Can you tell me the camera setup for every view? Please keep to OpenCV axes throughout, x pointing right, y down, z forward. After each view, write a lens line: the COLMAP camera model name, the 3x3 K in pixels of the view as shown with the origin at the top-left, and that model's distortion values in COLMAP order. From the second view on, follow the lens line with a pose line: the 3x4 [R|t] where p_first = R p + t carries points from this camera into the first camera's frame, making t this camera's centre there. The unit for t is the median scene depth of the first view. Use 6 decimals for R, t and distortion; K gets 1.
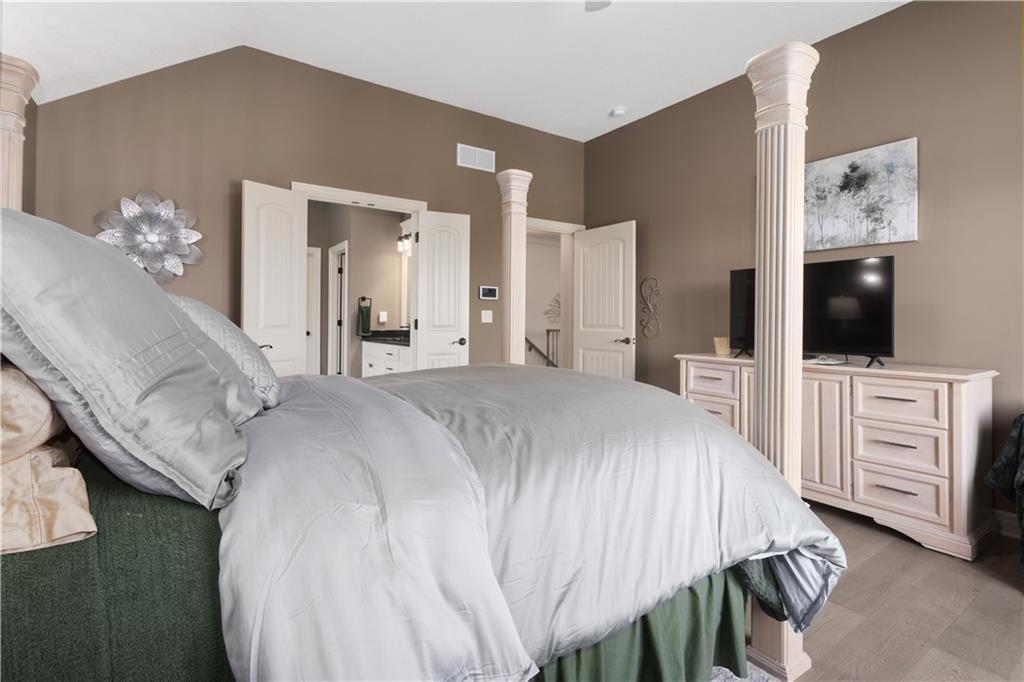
lens RADIAL K [[486.1, 0, 509.2], [0, 486.1, 333.8], [0, 0, 1]] dist [0.002081, 0.001075]
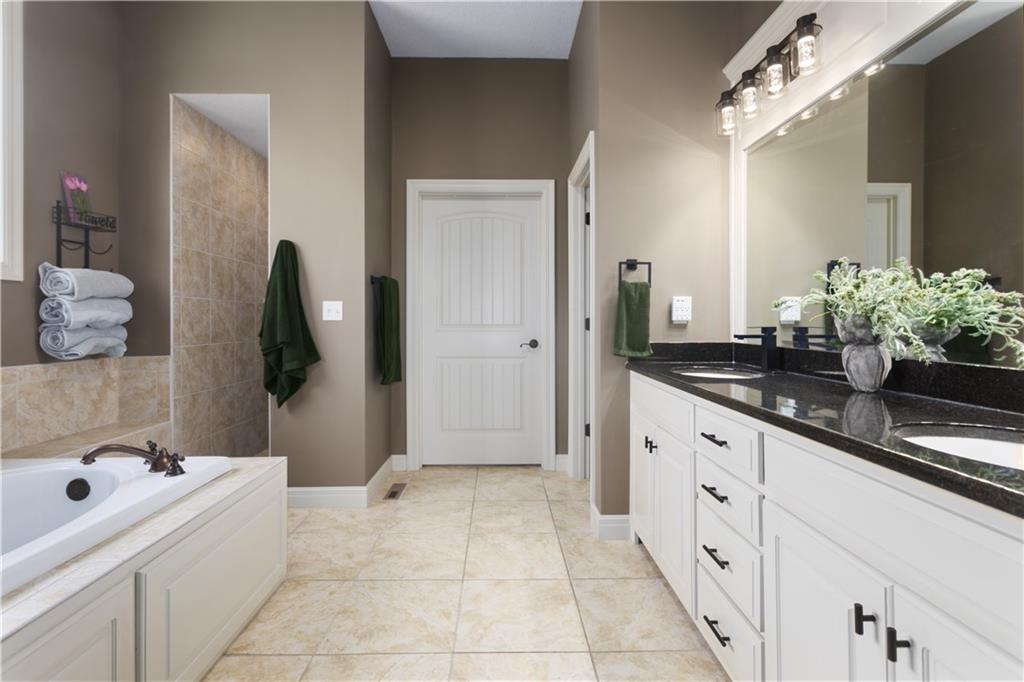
lens RADIAL K [[486.1, 0, 509.5], [0, 486.1, 330.7], [0, 0, 1]] dist [0.002081, 0.001075]
pose [[0.845643, -0.005148, -0.533725, -0.169424], [0.007849, 0.999965, 0.002790, -0.019385], [0.533692, -0.006548, 0.845654, 0.600611]]
